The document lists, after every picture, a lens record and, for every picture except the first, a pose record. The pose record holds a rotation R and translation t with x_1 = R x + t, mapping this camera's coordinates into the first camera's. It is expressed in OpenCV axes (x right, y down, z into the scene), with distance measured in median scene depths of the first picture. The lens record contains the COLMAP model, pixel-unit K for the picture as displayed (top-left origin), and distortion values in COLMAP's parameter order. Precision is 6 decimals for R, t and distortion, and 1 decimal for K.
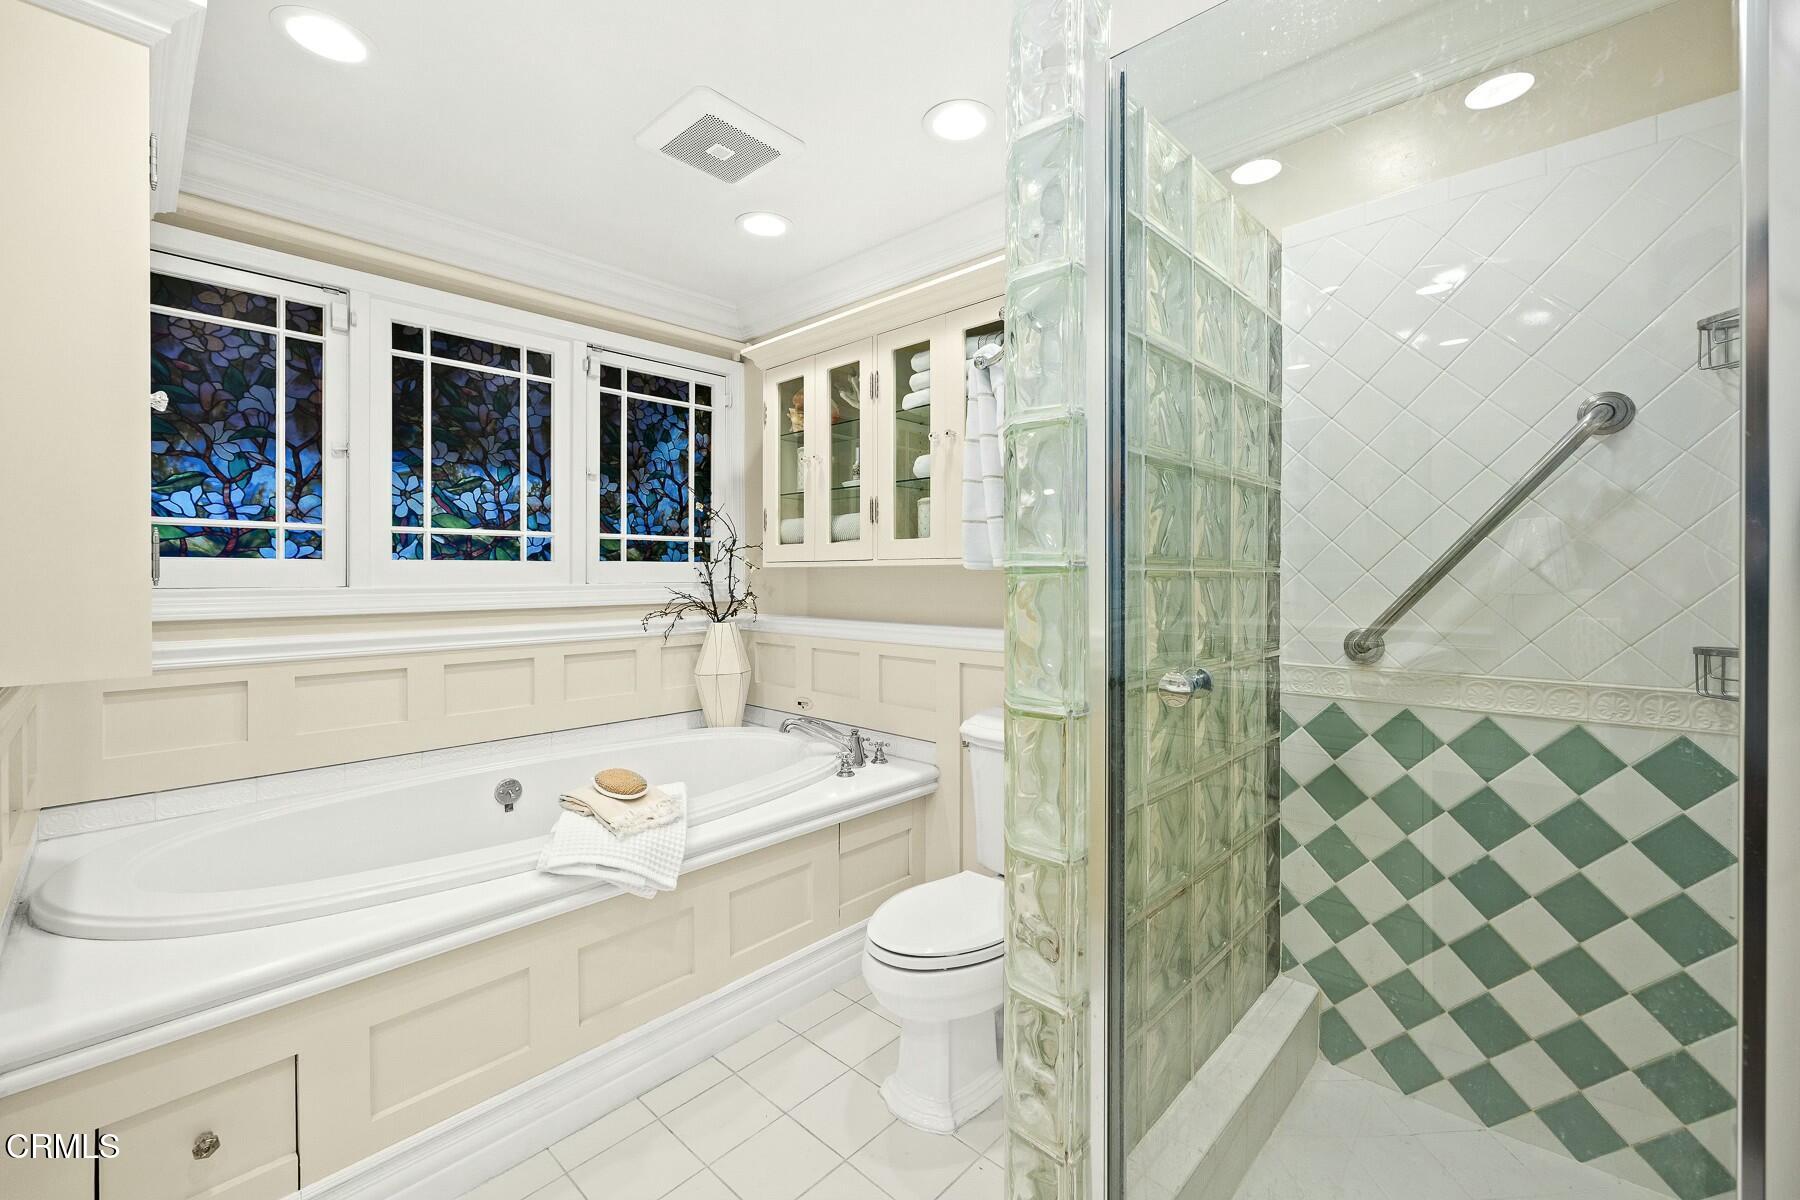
lens RADIAL K [[728.1, 0, 902.4], [0, 728.1, 585.8], [0, 0, 1]] dist [-0.006327, -0.000046]
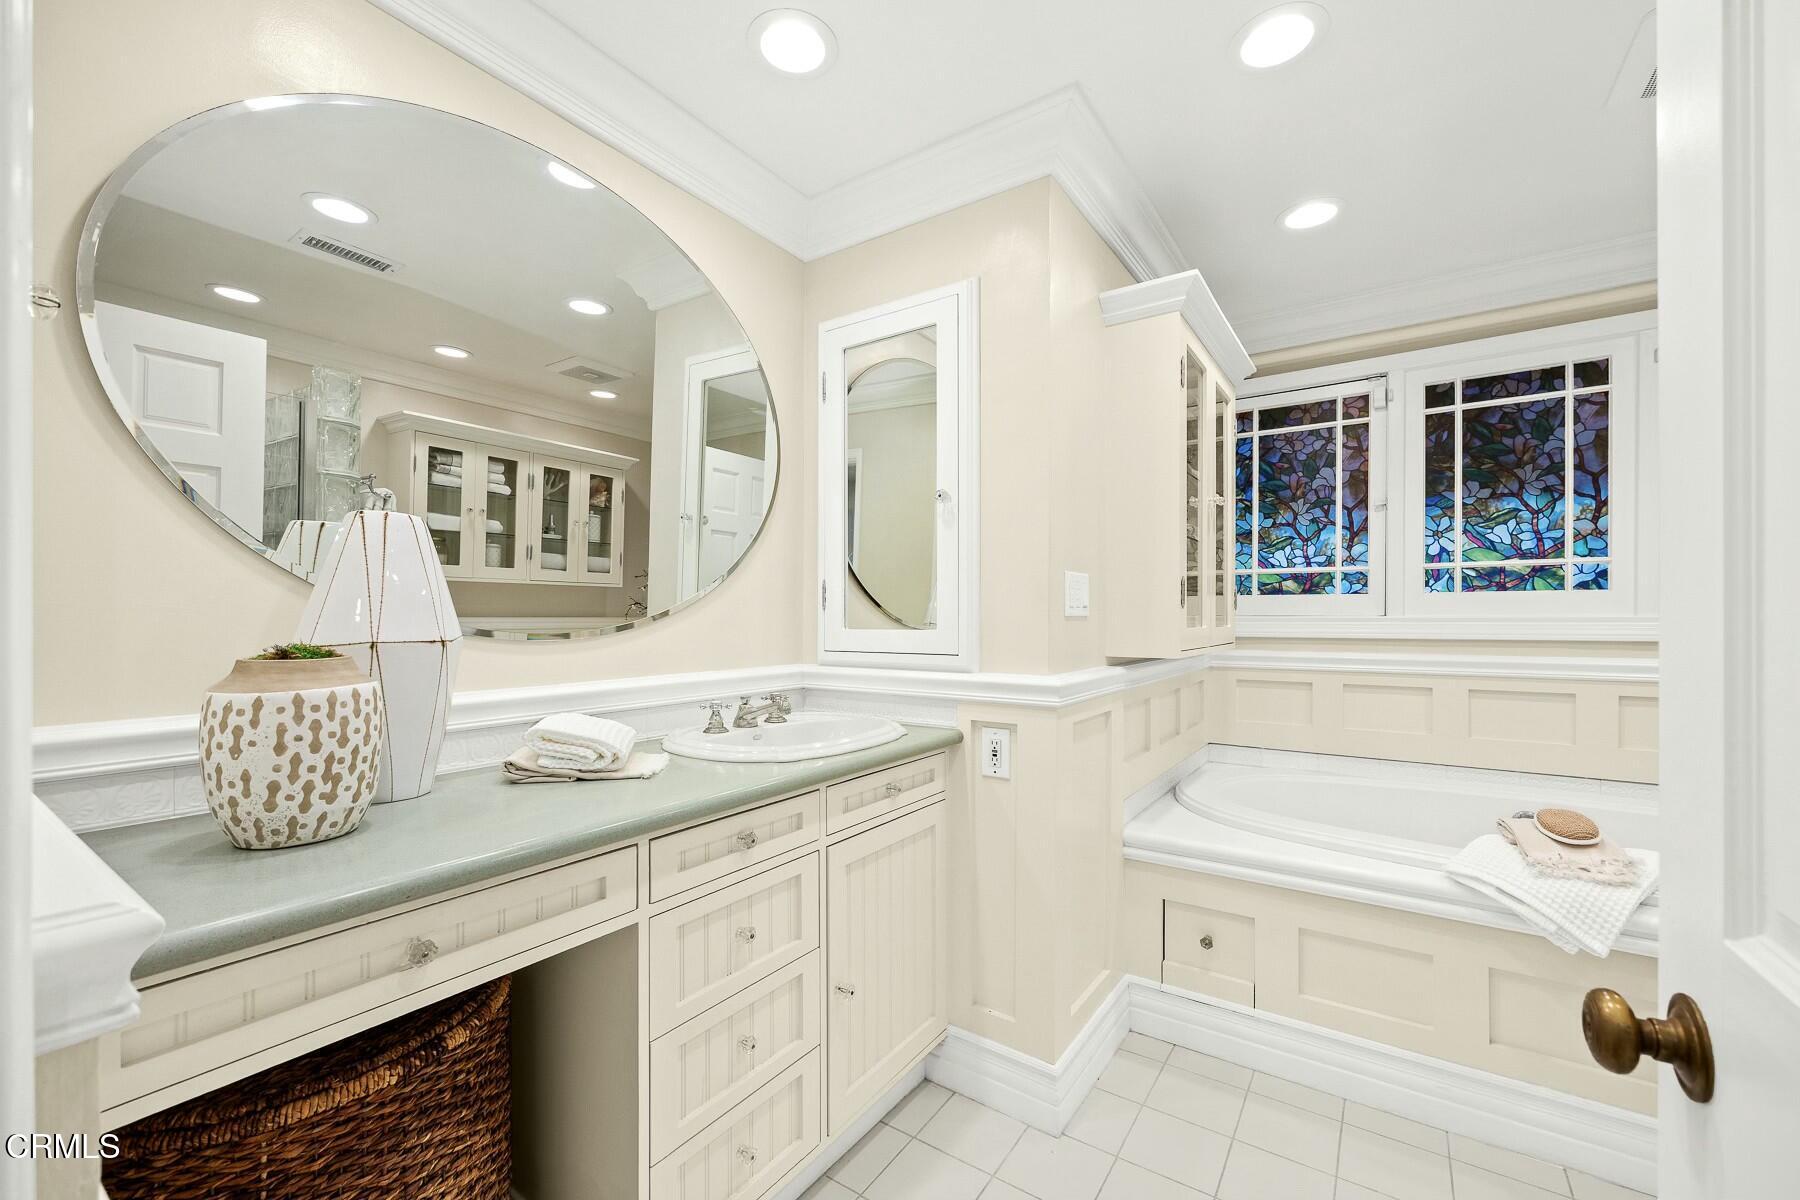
lens RADIAL K [[728.1, 0, 900.0], [0, 728.1, 607.3], [0, 0, 1]] dist [-0.006327, -0.000046]
pose [[0.141010, -0.009680, -0.989961, 0.327751], [-0.013213, 0.999845, -0.011659, 0.011912], [0.989920, 0.014724, 0.140860, 0.020621]]
